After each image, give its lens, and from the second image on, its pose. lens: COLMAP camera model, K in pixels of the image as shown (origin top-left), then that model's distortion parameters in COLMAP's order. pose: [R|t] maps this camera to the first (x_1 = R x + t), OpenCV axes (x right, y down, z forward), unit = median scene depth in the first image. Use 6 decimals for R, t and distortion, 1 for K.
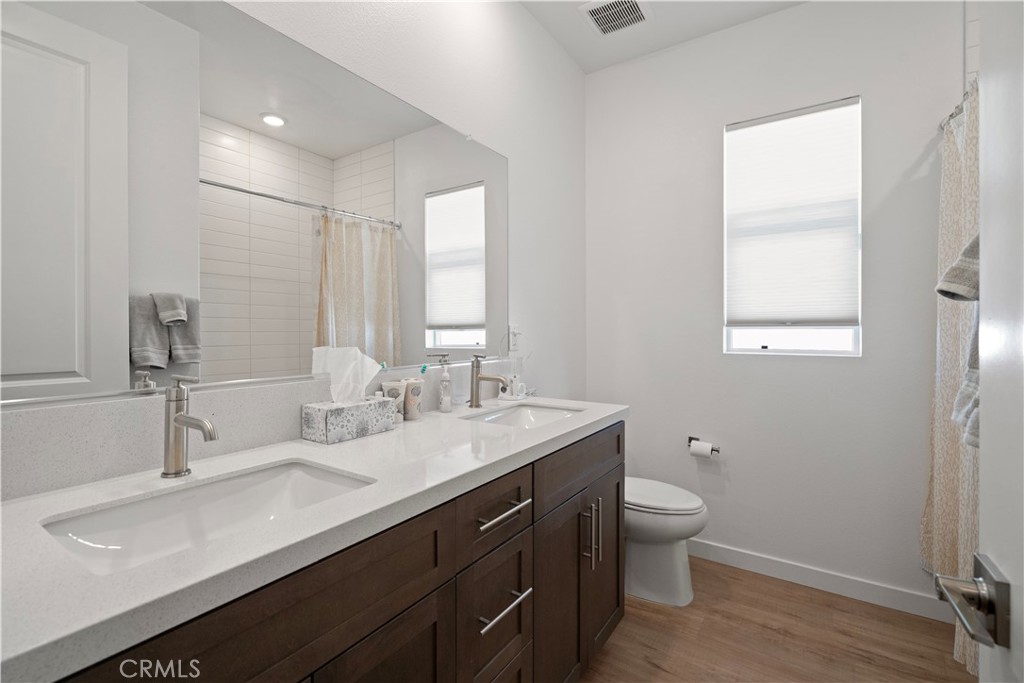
lens RADIAL K [[463.7, 0, 508.2], [0, 463.7, 324.4], [0, 0, 1]] dist [-0.000342, 0.000659]
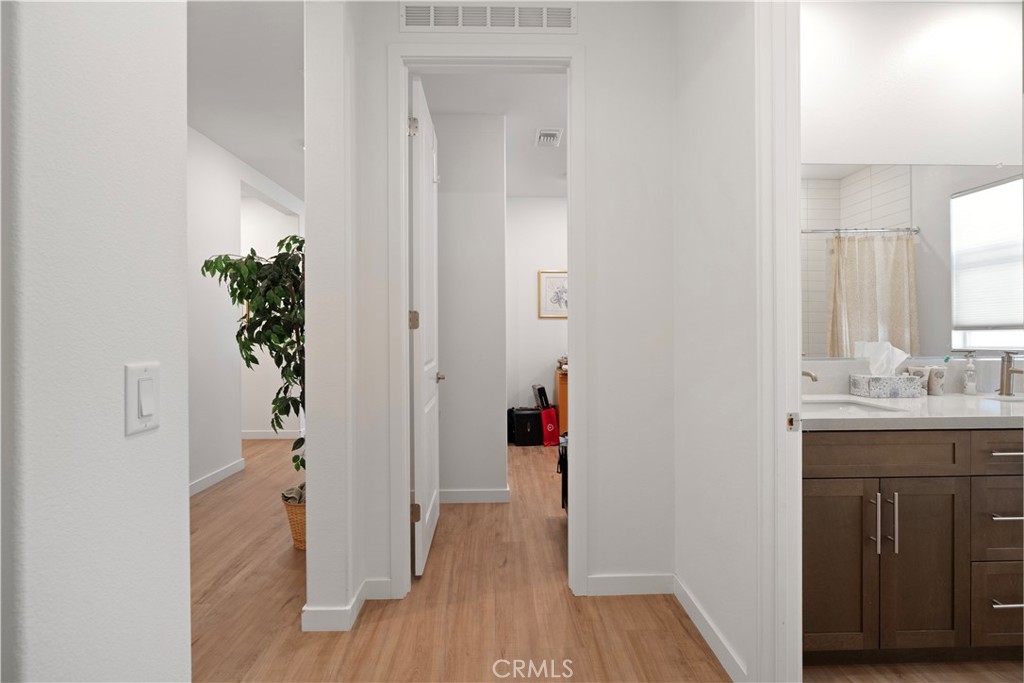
lens RADIAL K [[458.5, 0, 510.1], [0, 458.5, 336.3], [0, 0, 1]] dist [-0.001728, 0.000204]
pose [[0.583355, 0.005789, -0.812196, 0.138919], [0.012270, 0.999798, 0.015939, -0.007378], [0.812124, -0.019263, 0.583166, -0.710969]]
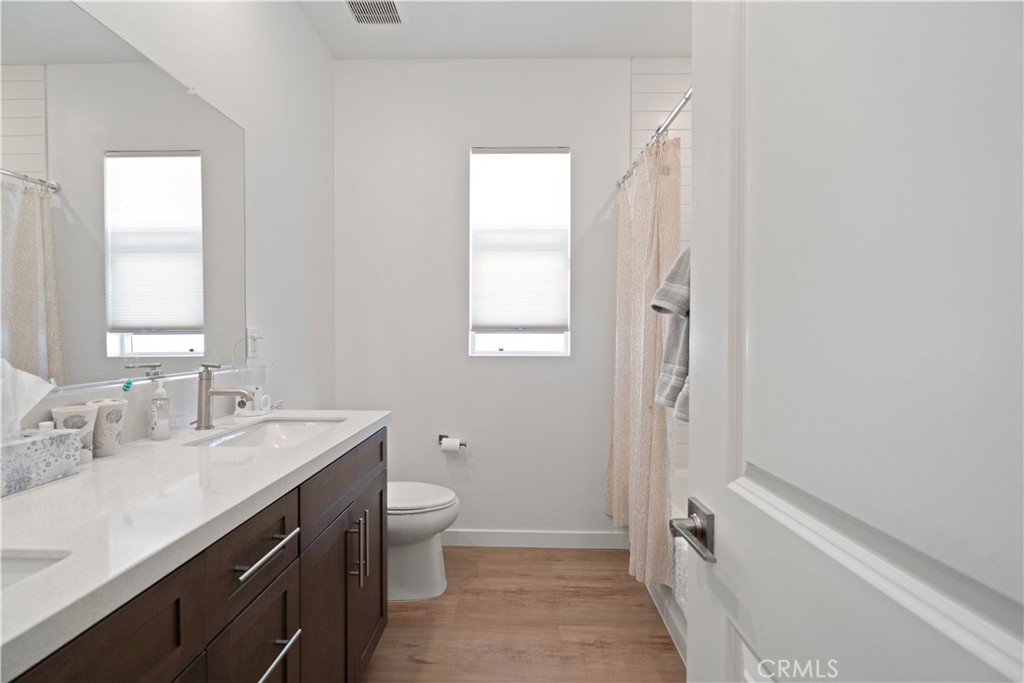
lens RADIAL K [[458.5, 0, 510.1], [0, 458.5, 336.3], [0, 0, 1]] dist [-0.001728, 0.000204]
pose [[0.842913, 0.000974, 0.538049, -0.051453], [-0.009981, 0.999855, 0.013825, 0.000676], [-0.537957, -0.017024, 0.842800, 0.043808]]
